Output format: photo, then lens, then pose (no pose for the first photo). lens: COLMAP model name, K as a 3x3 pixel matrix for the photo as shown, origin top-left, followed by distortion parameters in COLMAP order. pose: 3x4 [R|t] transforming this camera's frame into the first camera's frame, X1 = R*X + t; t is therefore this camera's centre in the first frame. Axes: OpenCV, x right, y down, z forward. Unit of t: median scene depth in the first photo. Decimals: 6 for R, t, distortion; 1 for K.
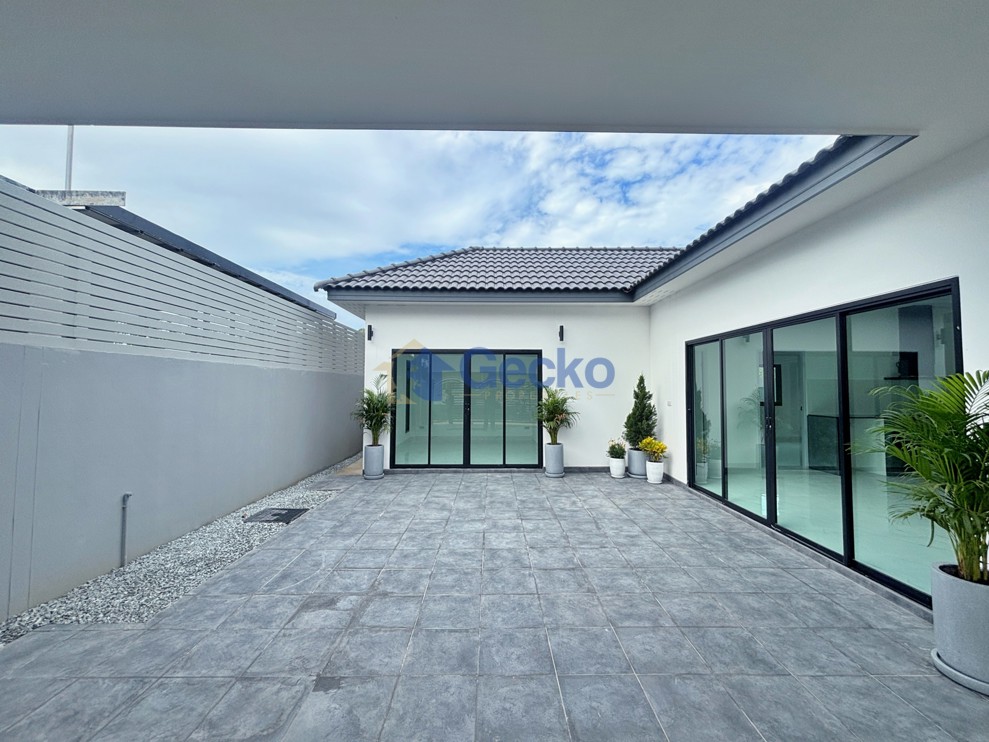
lens RADIAL K [[400.3, 0, 494.5], [0, 400.3, 371.0], [0, 0, 1]] dist [0.001397, -0.000052]
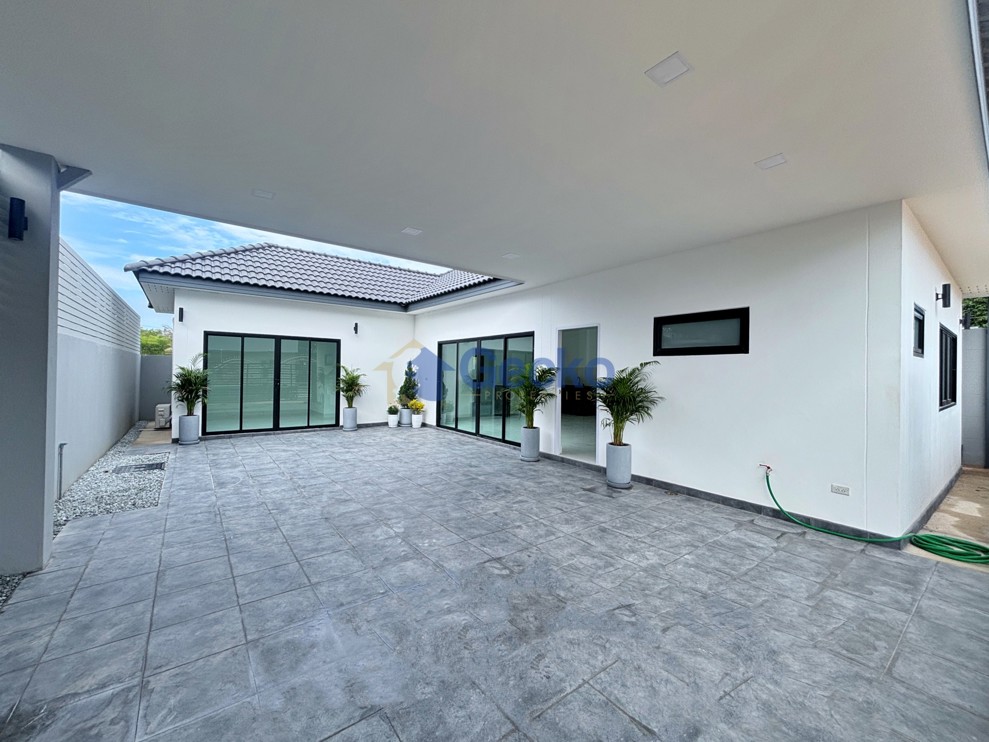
lens RADIAL K [[400.3, 0, 494.5], [0, 400.3, 371.0], [0, 0, 1]] dist [0.001397, -0.000052]
pose [[0.797862, 0.012444, 0.602711, -0.299072], [-0.038292, 0.998814, 0.030068, -0.007650], [-0.601622, -0.047069, 0.797393, -0.422302]]
